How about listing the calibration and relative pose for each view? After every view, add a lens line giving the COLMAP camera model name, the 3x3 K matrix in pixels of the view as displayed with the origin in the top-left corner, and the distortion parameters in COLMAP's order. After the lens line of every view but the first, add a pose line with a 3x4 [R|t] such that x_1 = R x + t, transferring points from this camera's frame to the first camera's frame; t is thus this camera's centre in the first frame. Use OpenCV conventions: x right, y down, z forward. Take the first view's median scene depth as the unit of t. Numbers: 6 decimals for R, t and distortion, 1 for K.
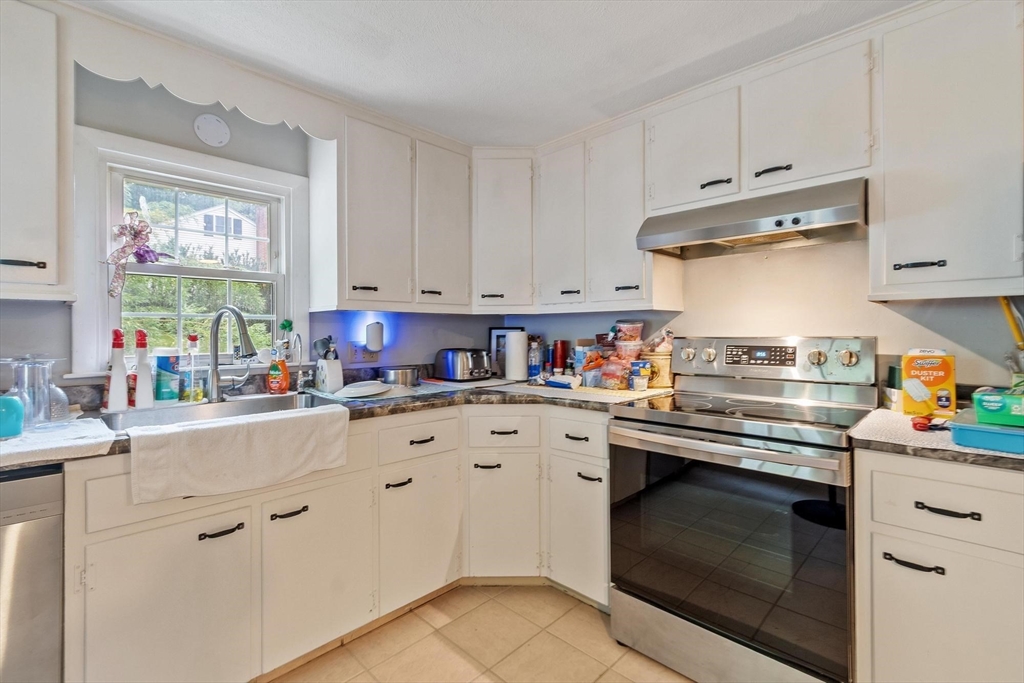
lens RADIAL K [[448.8, 0, 513.3], [0, 448.8, 334.8], [0, 0, 1]] dist [0.001679, -0.000545]
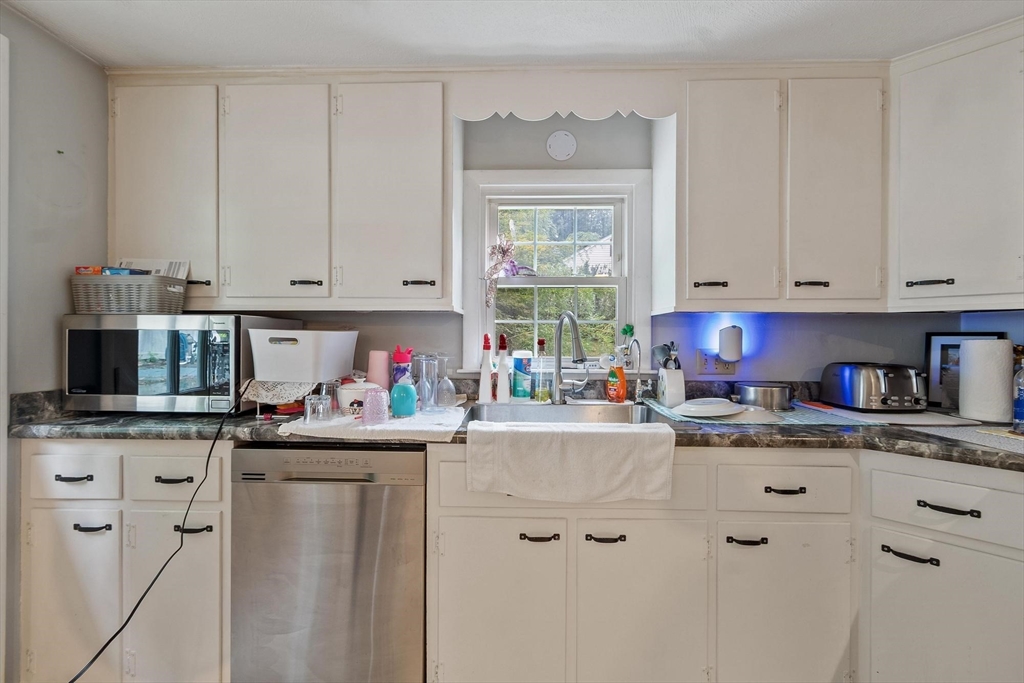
lens RADIAL K [[448.8, 0, 508.3], [0, 448.8, 338.7], [0, 0, 1]] dist [0.001679, -0.000545]
pose [[0.680783, 0.008638, -0.732434, 0.018601], [-0.012264, 0.999925, 0.000393, -0.000382], [0.732382, 0.008715, 0.680838, 0.180891]]
